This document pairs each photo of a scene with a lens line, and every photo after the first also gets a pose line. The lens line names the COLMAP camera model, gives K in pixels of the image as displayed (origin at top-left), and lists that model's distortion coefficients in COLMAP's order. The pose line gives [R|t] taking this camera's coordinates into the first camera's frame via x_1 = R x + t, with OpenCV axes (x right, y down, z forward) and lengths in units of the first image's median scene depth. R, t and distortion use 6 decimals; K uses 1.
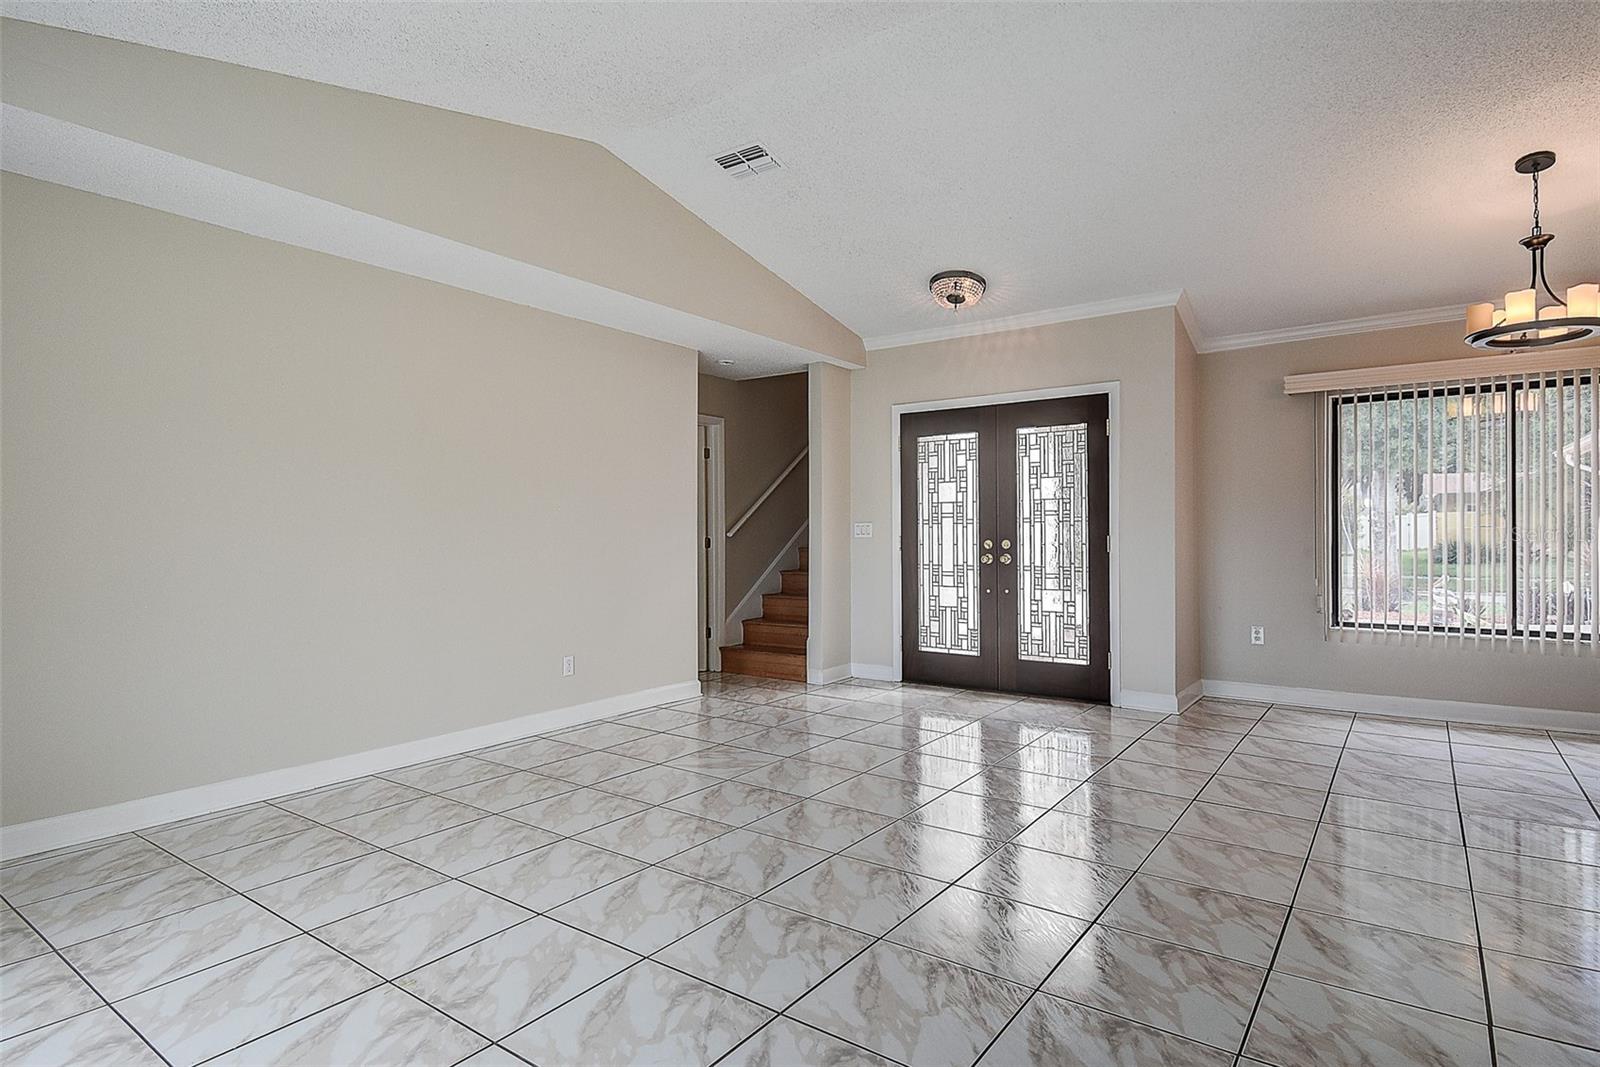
lens RADIAL K [[834.6, 0, 815.7], [0, 834.6, 533.6], [0, 0, 1]] dist [0.038528, -0.030449]
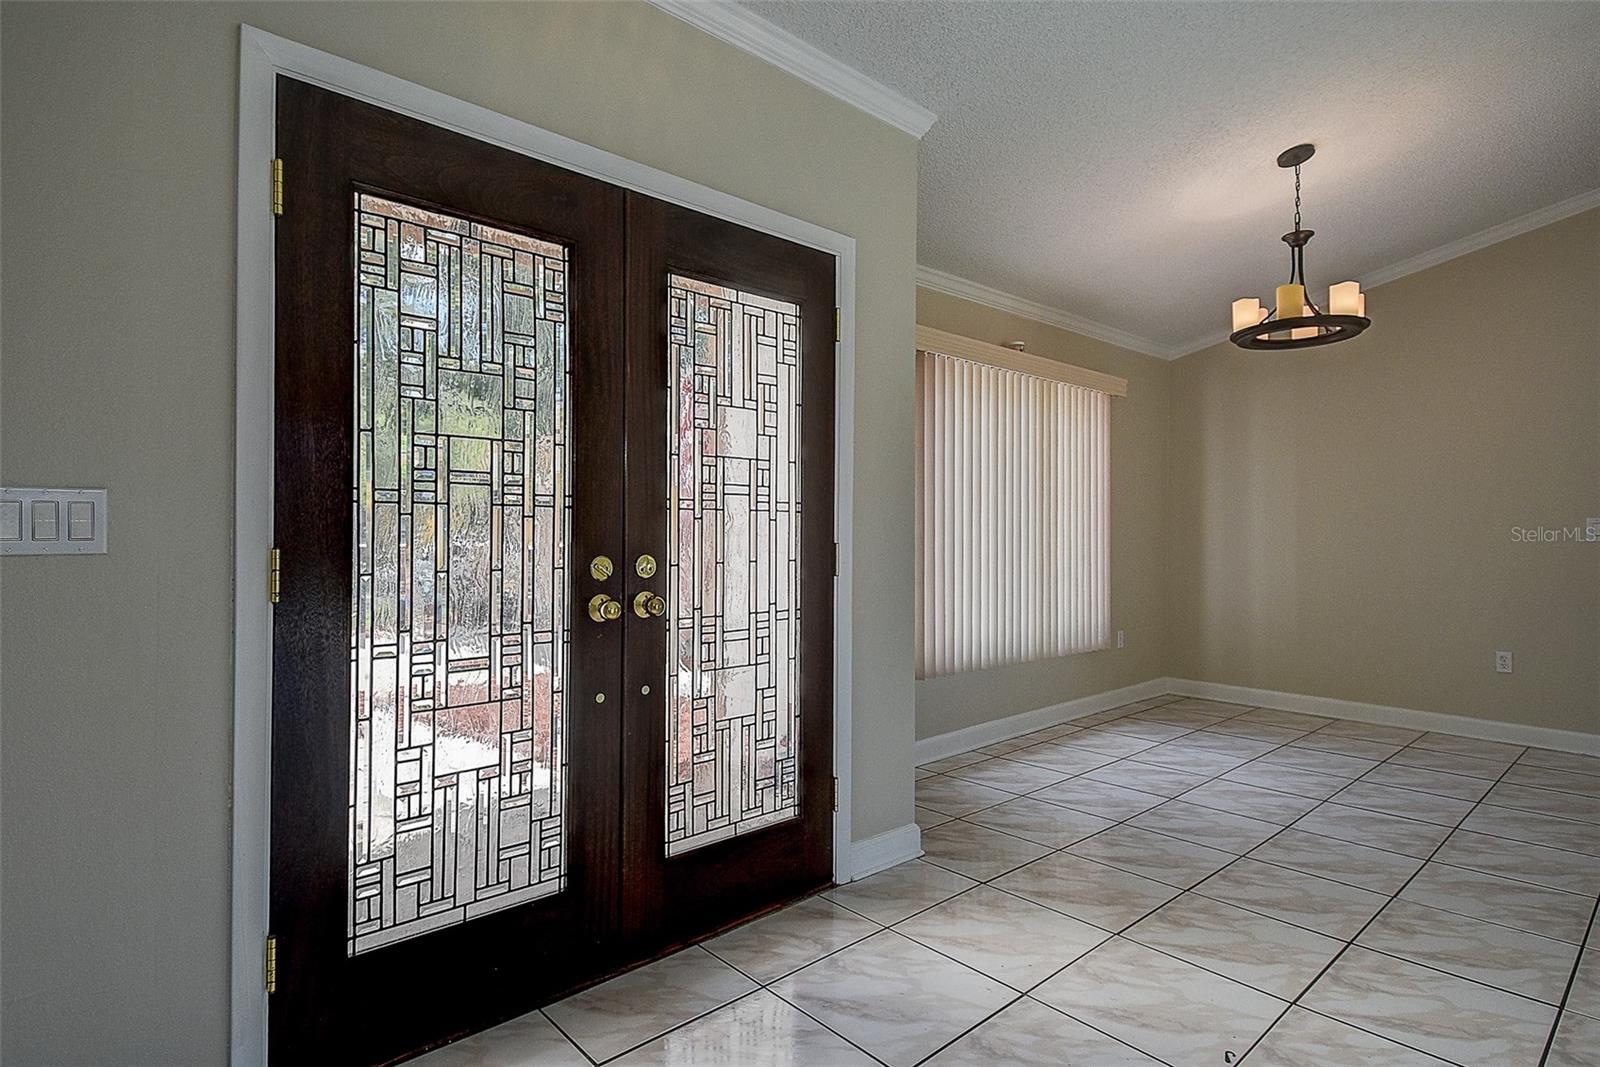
lens RADIAL K [[834.6, 0, 815.7], [0, 834.6, 533.6], [0, 0, 1]] dist [0.038528, -0.030449]
pose [[0.205447, 0.003383, 0.978662, -0.130886], [-0.004387, 0.999987, -0.002536, -0.001615], [-0.978658, -0.003772, 0.205459, 0.853011]]
